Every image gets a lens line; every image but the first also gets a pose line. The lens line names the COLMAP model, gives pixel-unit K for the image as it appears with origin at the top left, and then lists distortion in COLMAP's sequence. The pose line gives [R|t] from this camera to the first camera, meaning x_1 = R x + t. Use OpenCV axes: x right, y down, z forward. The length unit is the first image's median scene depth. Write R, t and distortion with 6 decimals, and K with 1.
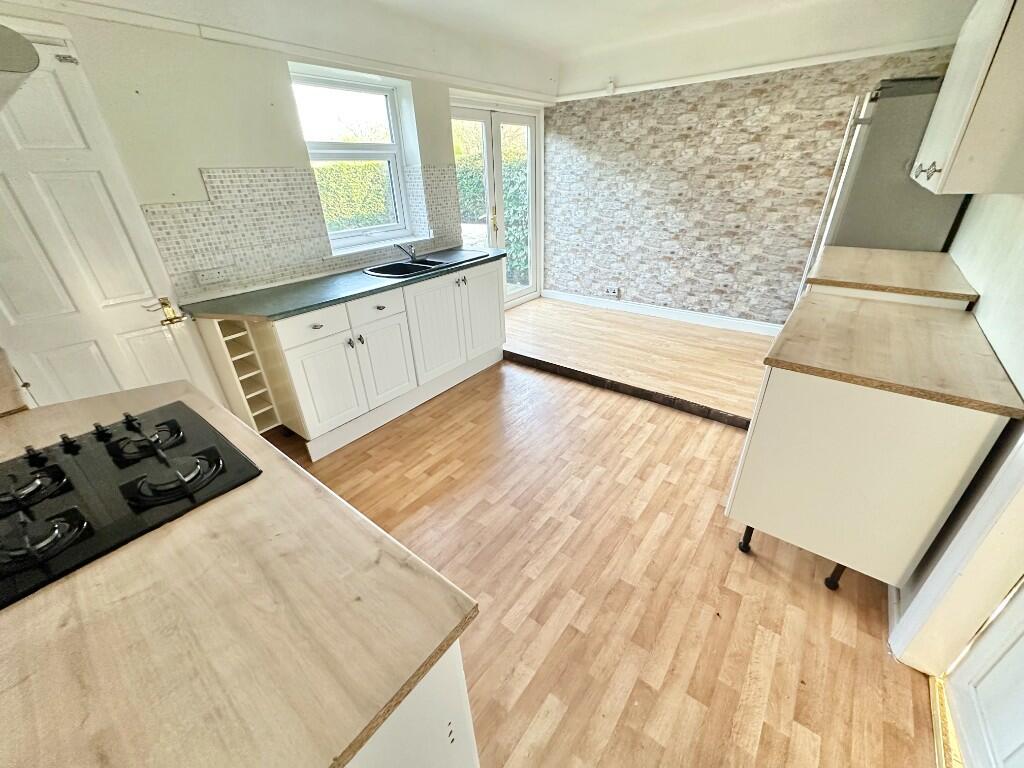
lens RADIAL K [[407.9, 0, 512.1], [0, 407.9, 382.0], [0, 0, 1]] dist [-0.001251, 0.000337]
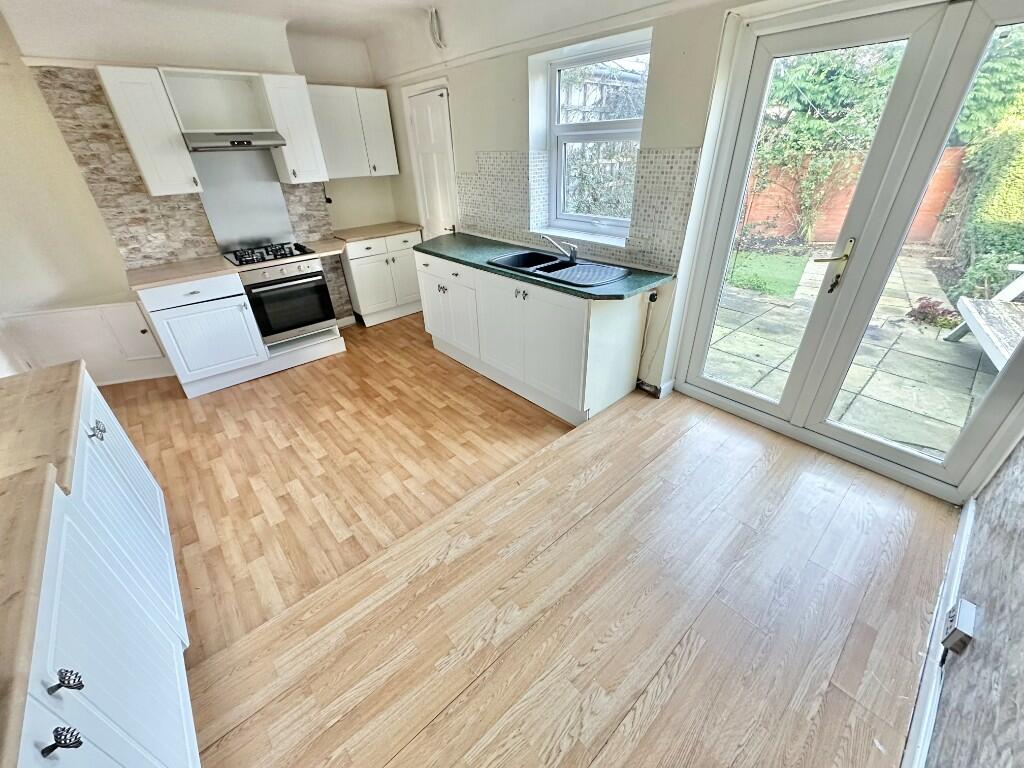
lens RADIAL K [[407.9, 0, 512.4], [0, 407.9, 381.0], [0, 0, 1]] dist [-0.001251, 0.000337]
pose [[-0.175073, 0.525567, -0.832544, 0.870864], [-0.423376, 0.723241, 0.545596, -0.725898], [0.888877, 0.447998, 0.095893, 1.241622]]
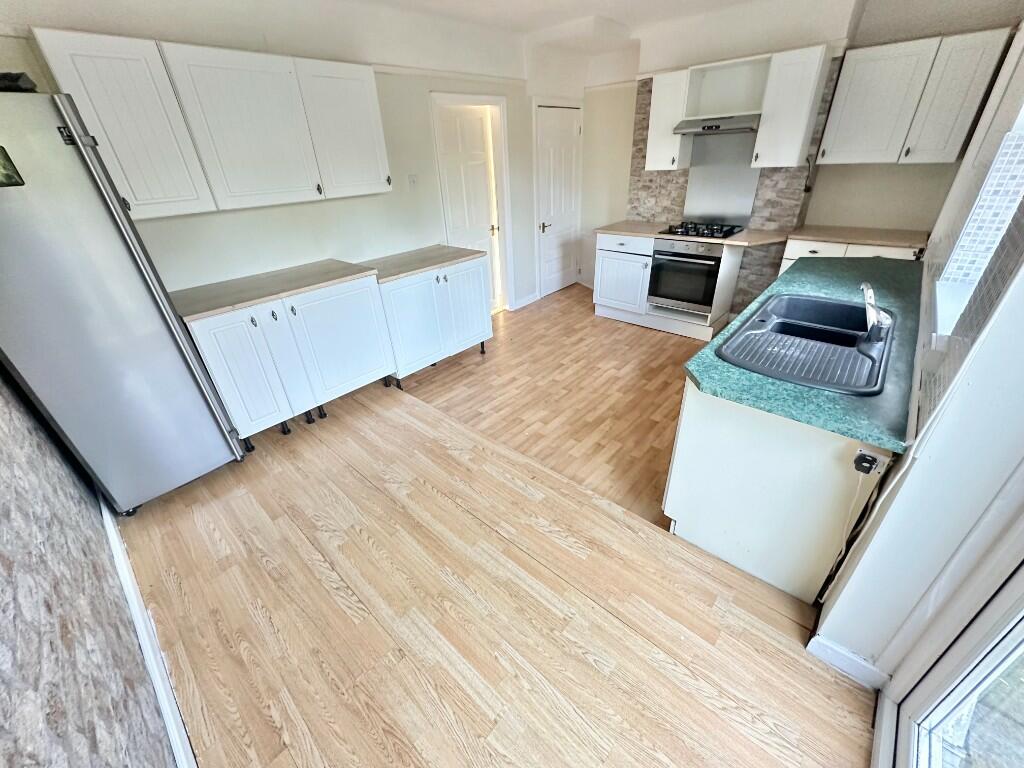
lens RADIAL K [[407.9, 0, 515.1], [0, 407.9, 382.9], [0, 0, 1]] dist [-0.001251, 0.000337]
pose [[-0.995079, 0.041134, 0.090142, 0.176096], [0.098061, 0.539223, 0.836434, -0.967207], [-0.014200, 0.841158, -0.540604, 1.765572]]
